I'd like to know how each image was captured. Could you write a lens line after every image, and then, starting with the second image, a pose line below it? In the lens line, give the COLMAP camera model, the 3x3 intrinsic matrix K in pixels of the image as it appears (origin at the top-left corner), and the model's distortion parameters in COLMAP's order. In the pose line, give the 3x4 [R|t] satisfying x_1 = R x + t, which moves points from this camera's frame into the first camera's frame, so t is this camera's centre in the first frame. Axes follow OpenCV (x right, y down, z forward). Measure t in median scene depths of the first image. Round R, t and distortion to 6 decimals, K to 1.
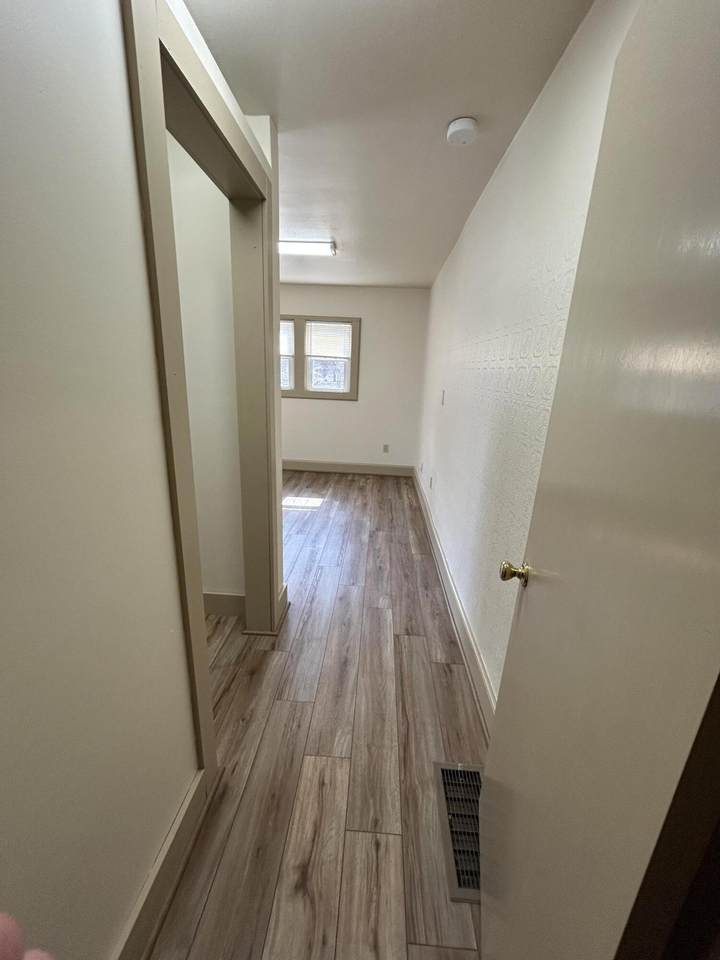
lens RADIAL K [[386.4, 0, 359.4], [0, 386.4, 479.7], [0, 0, 1]] dist [0.001522, 0.000158]
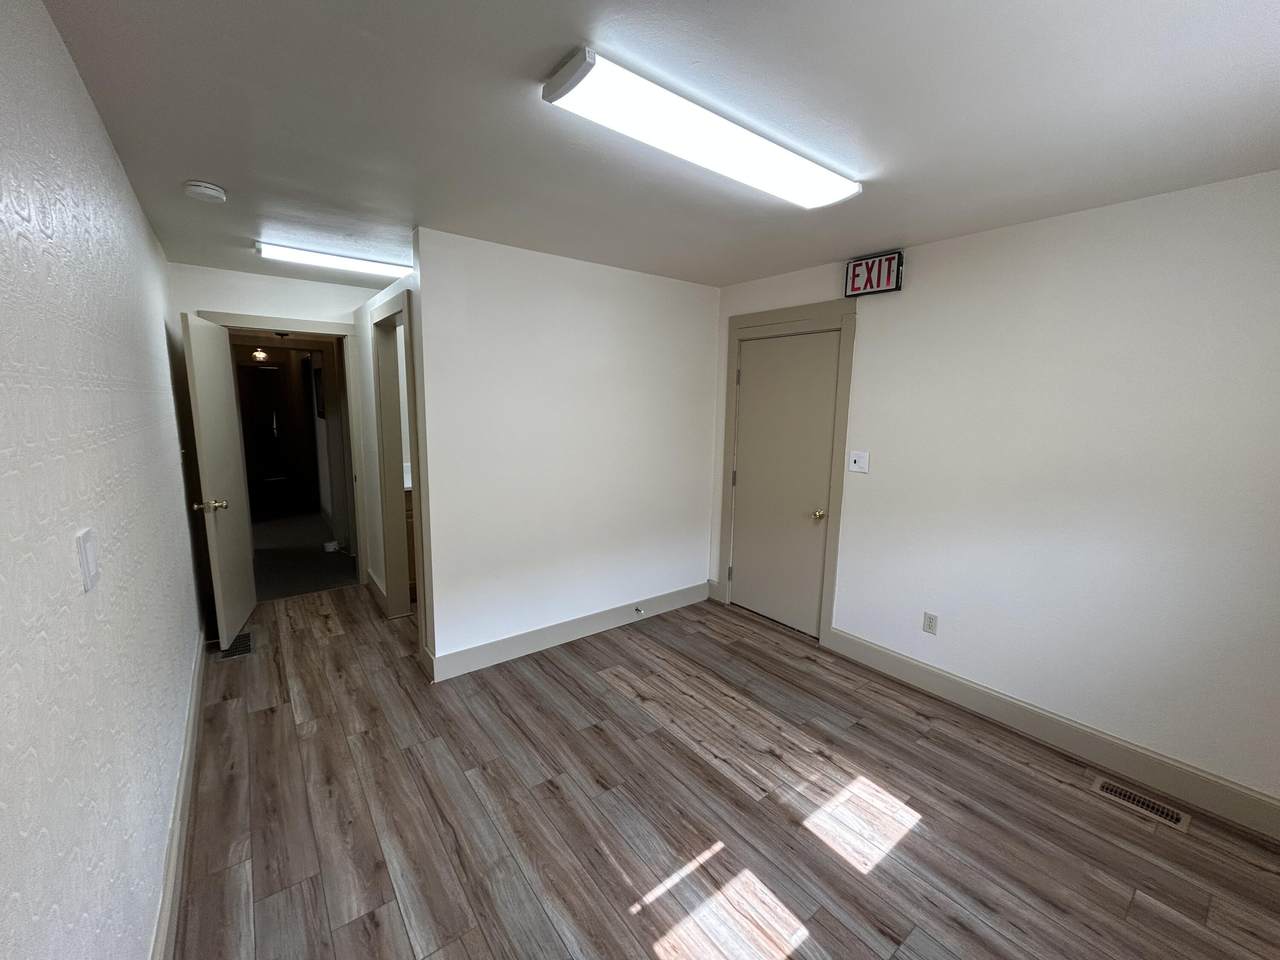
lens RADIAL K [[515.2, 0, 638.9], [0, 515.2, 481.9], [0, 0, 1]] dist [0.001522, 0.000158]
pose [[-0.755967, 0.045250, -0.653044, 0.272881], [-0.221920, 0.920817, 0.320699, -0.758419], [0.615846, 0.387361, -0.686065, 2.443370]]
